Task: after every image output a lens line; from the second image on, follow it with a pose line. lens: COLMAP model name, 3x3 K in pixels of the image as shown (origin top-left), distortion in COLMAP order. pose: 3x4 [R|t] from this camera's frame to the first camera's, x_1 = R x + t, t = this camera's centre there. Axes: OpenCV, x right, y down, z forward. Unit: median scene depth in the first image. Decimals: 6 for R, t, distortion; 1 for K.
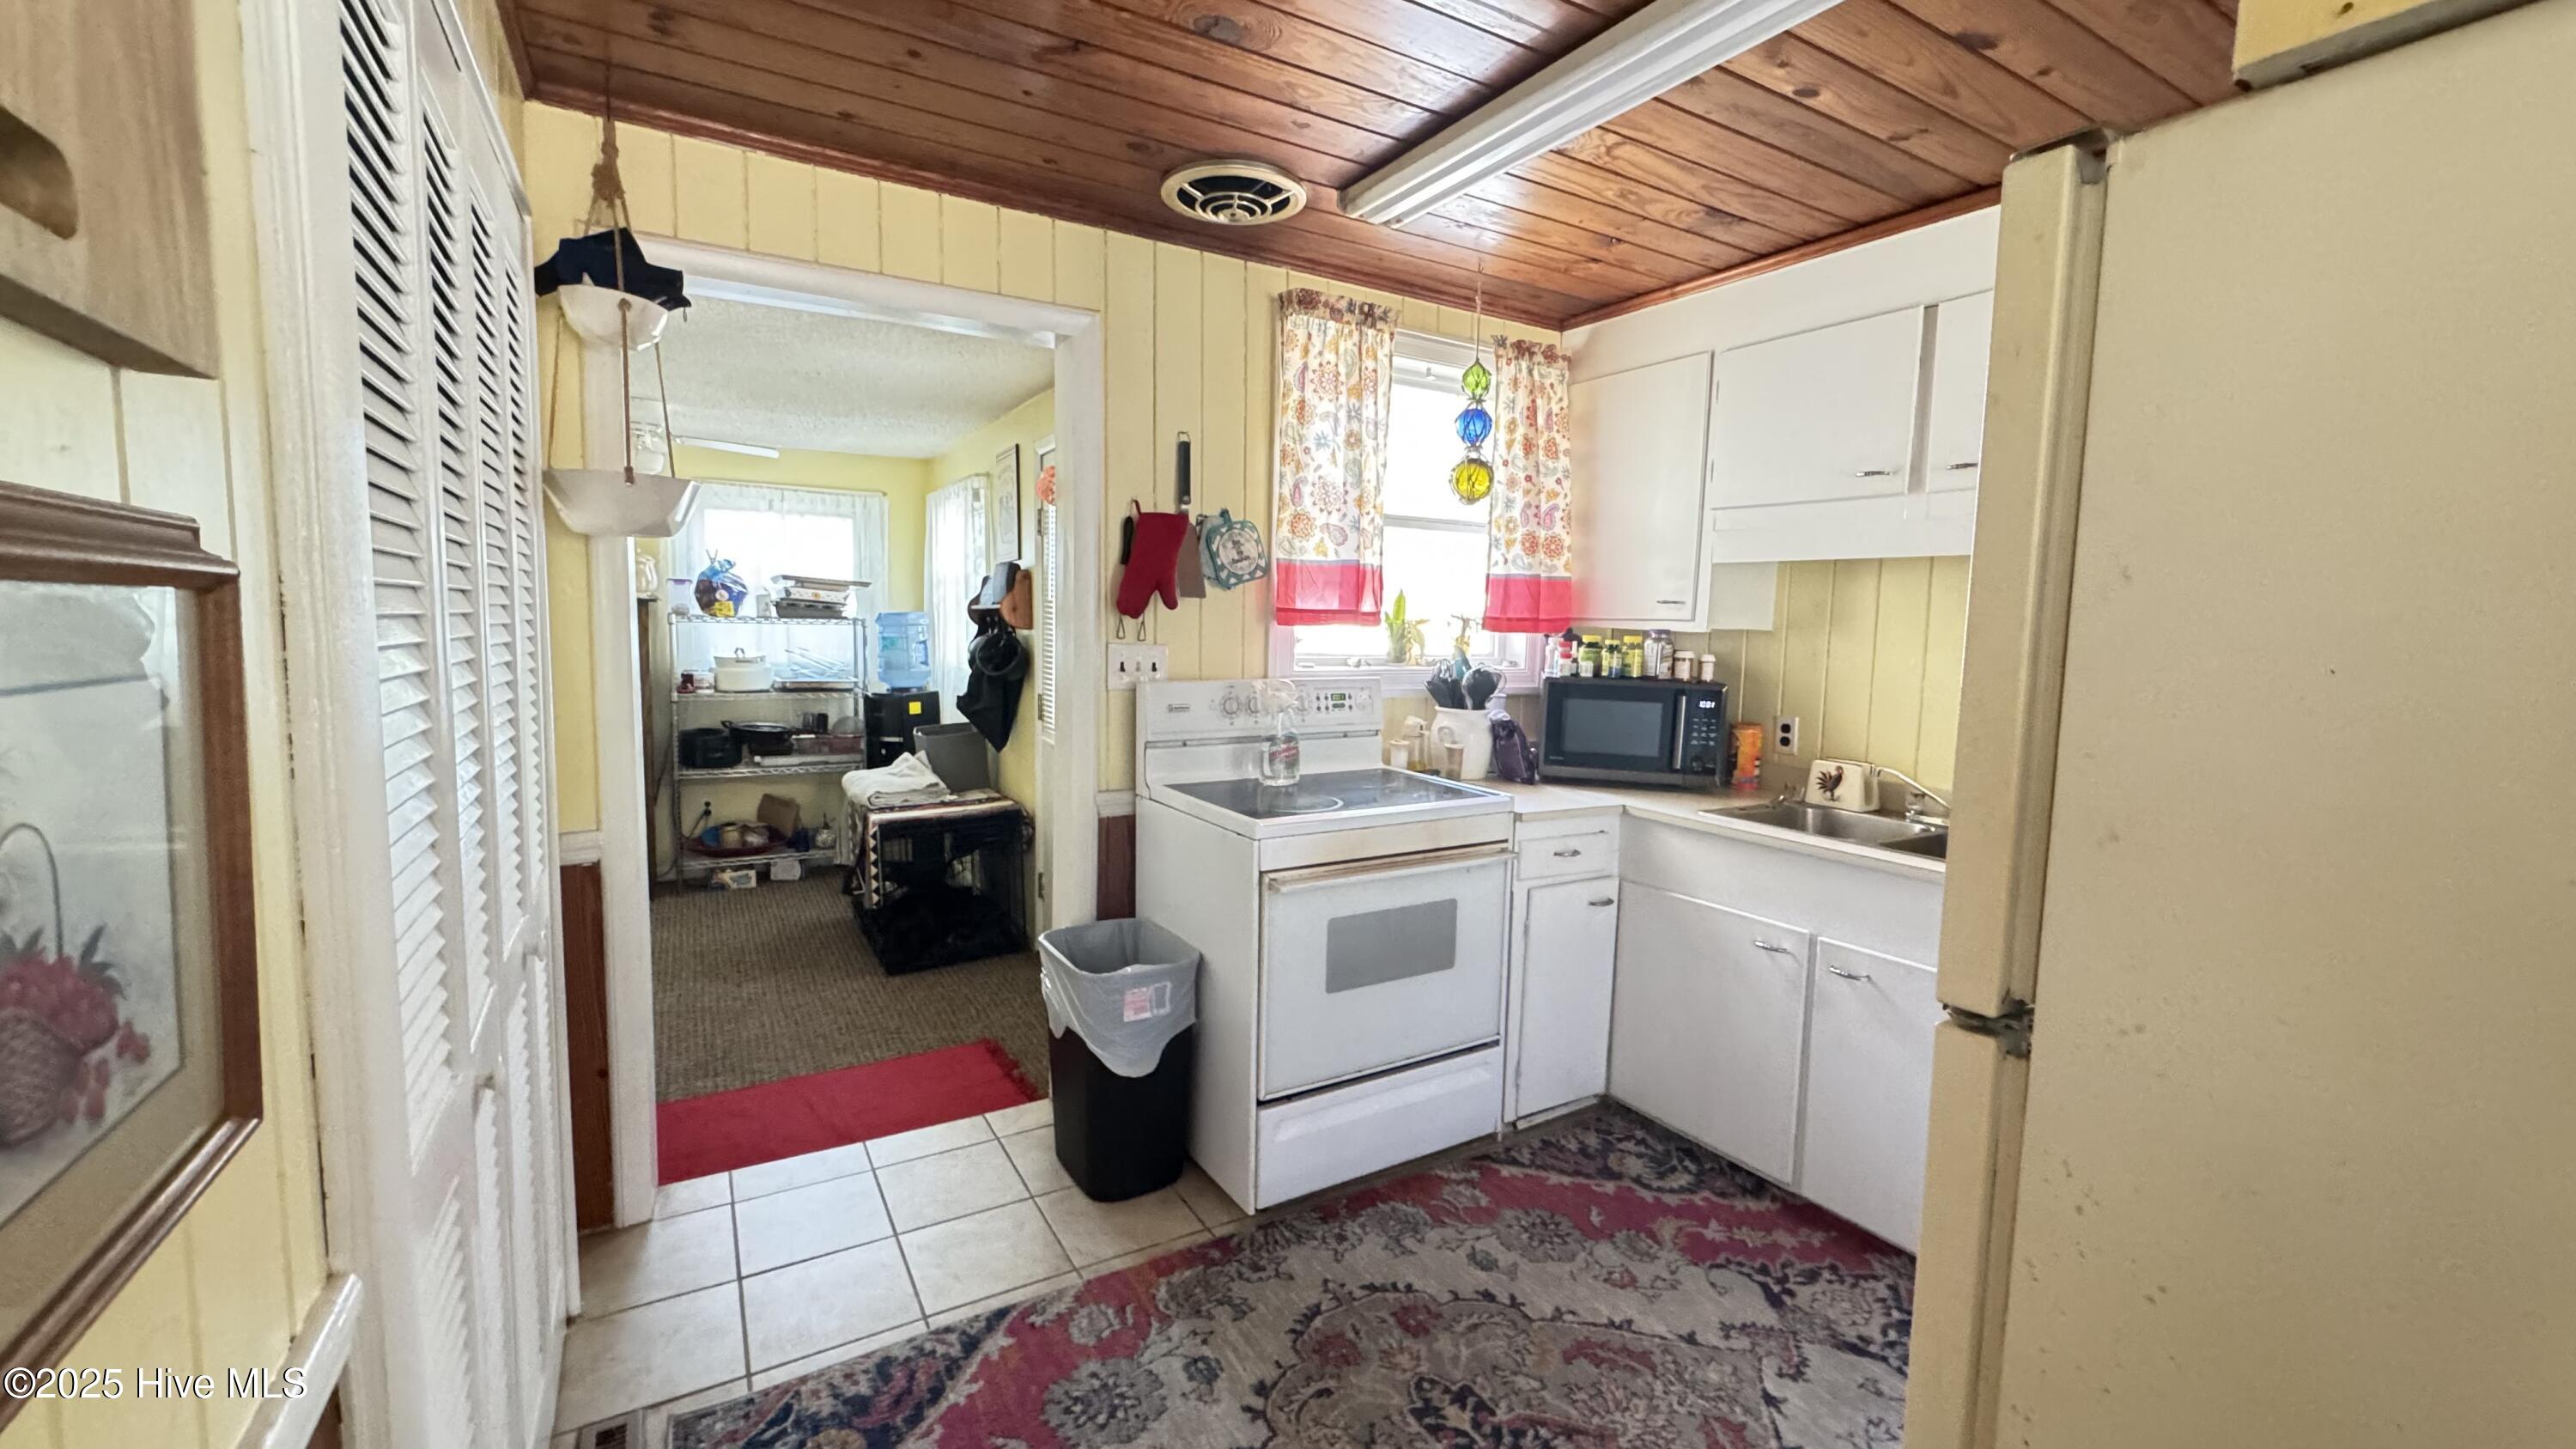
lens RADIAL K [[1024.9, 0, 1285.6], [0, 1024.9, 721.3], [0, 0, 1]] dist [-0.000369, -0.000282]
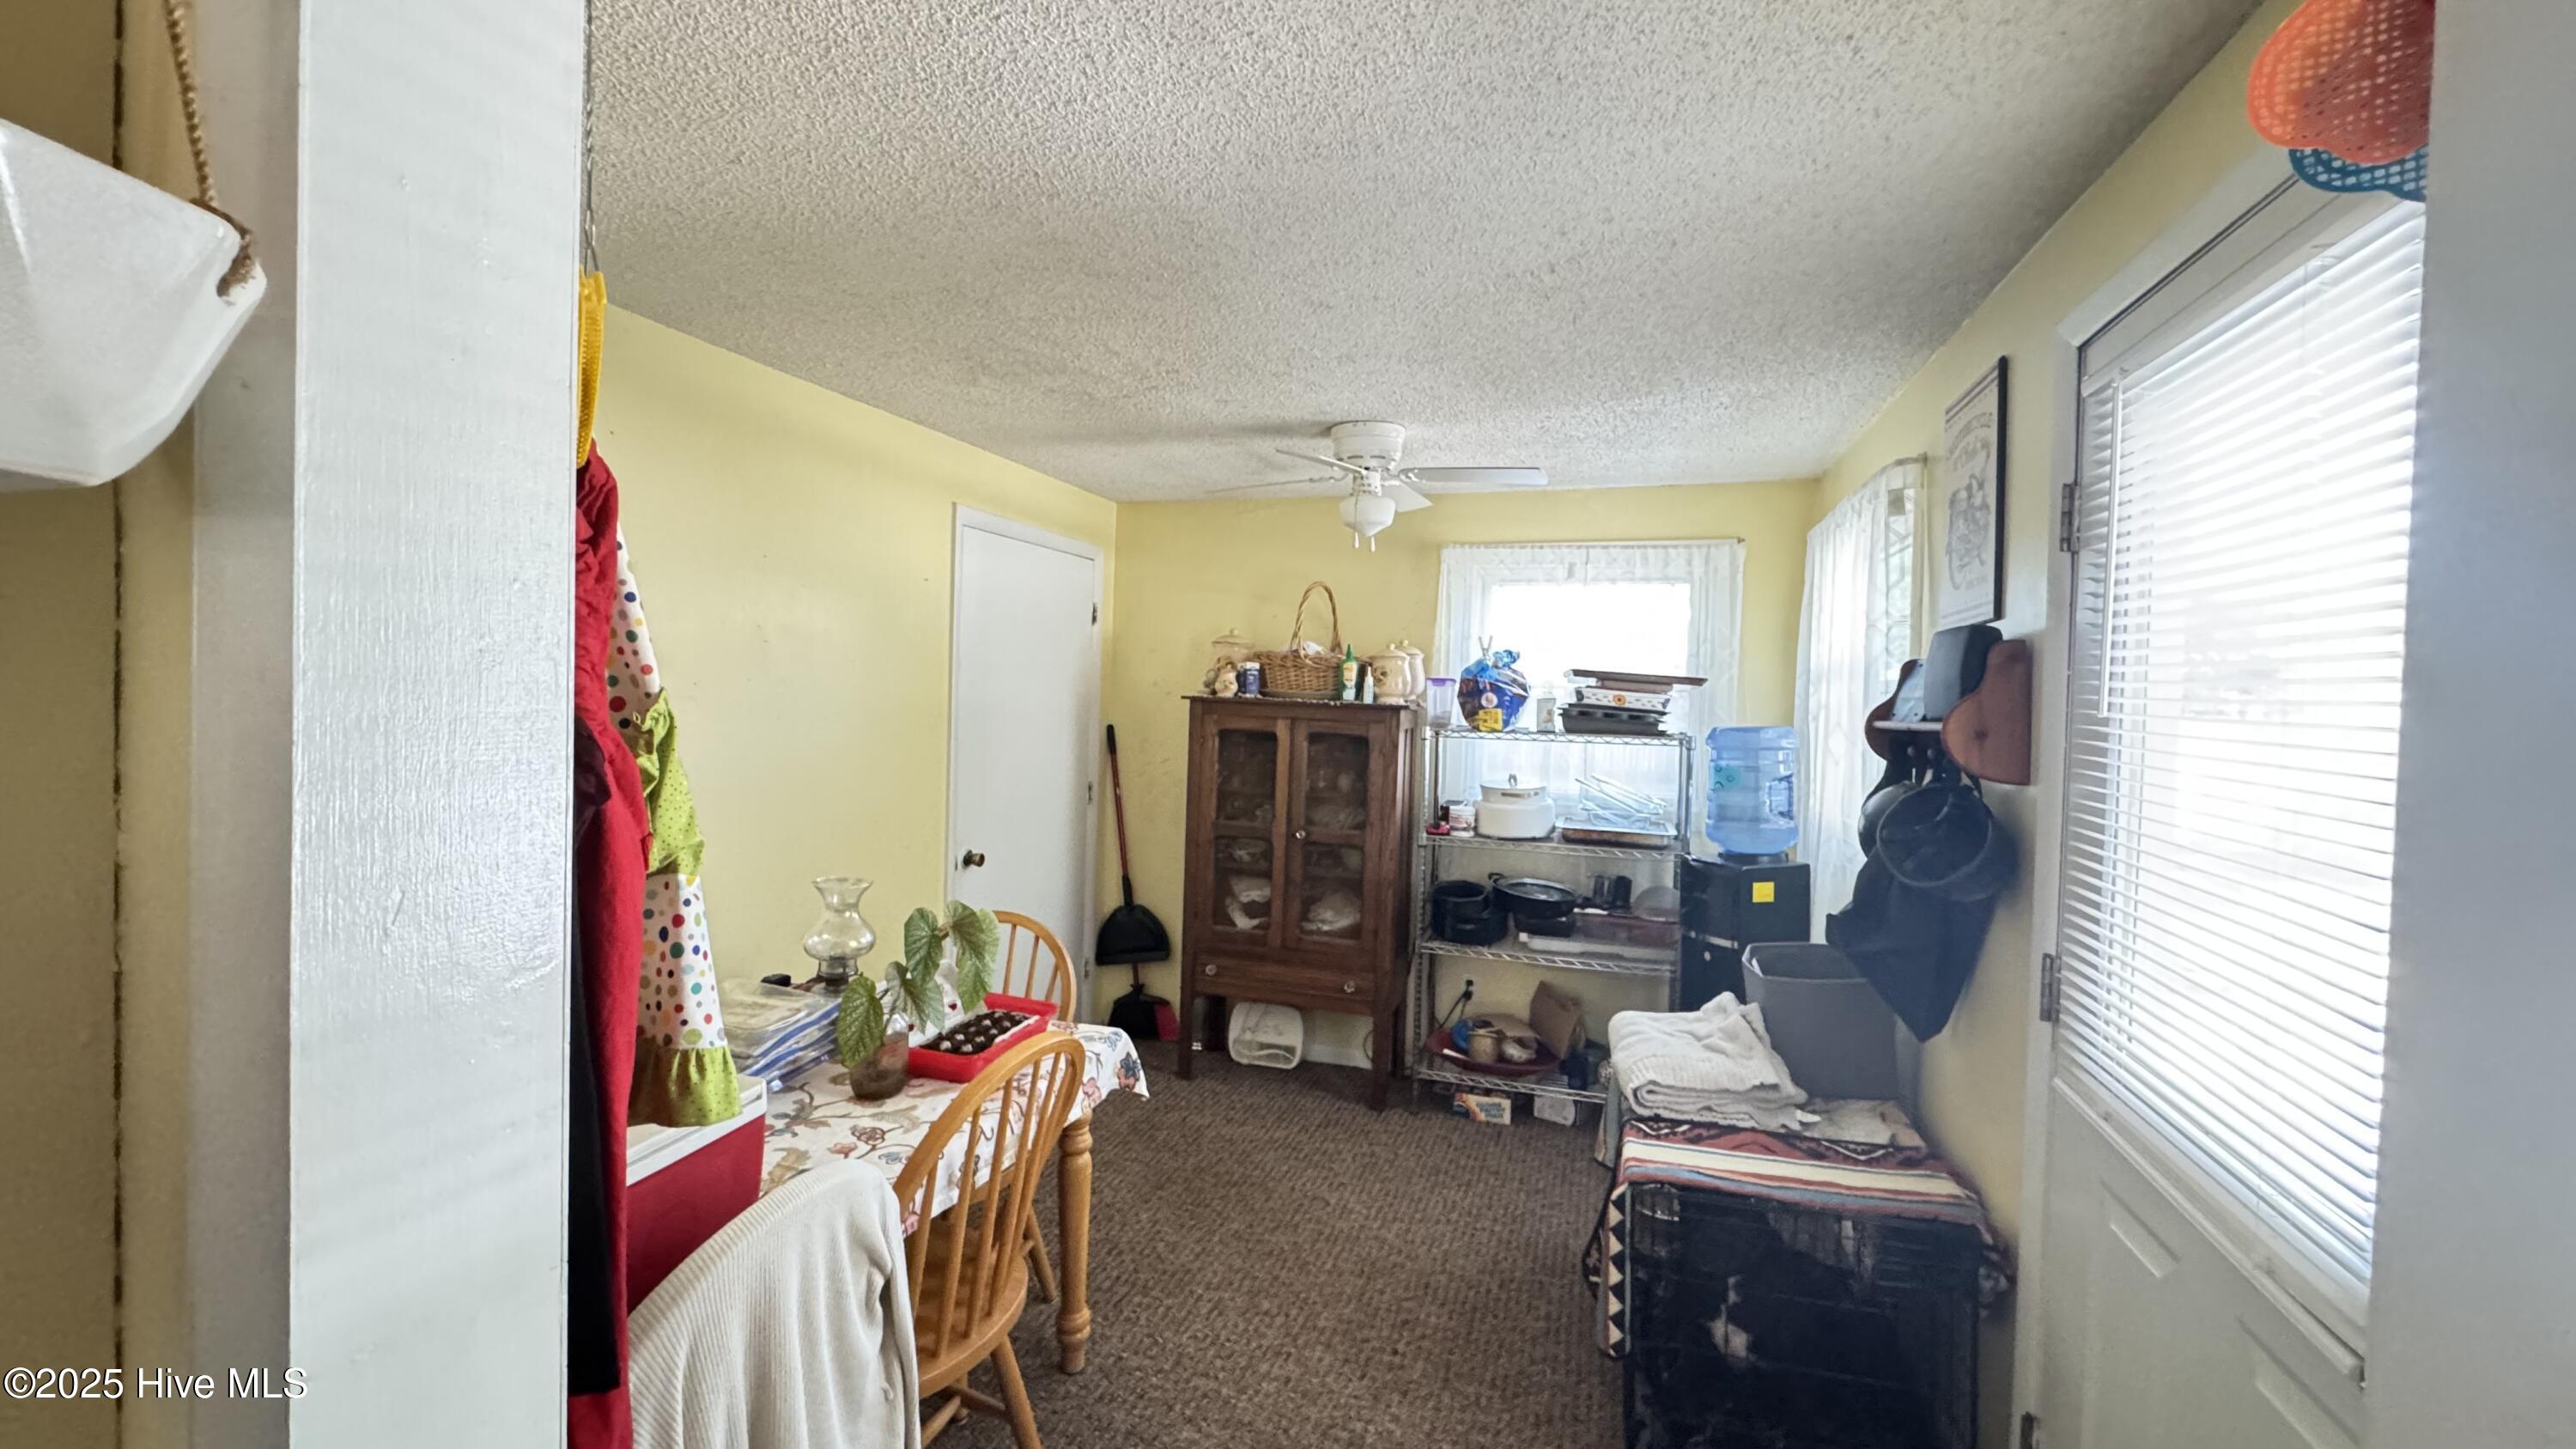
lens RADIAL K [[1024.9, 0, 1285.6], [0, 1024.9, 721.3], [0, 0, 1]] dist [-0.000369, -0.000282]
pose [[0.671494, 0.013003, -0.740896, -0.132903], [-0.083813, 0.994763, -0.058504, -0.060727], [0.736255, 0.101382, 0.669067, 0.466120]]
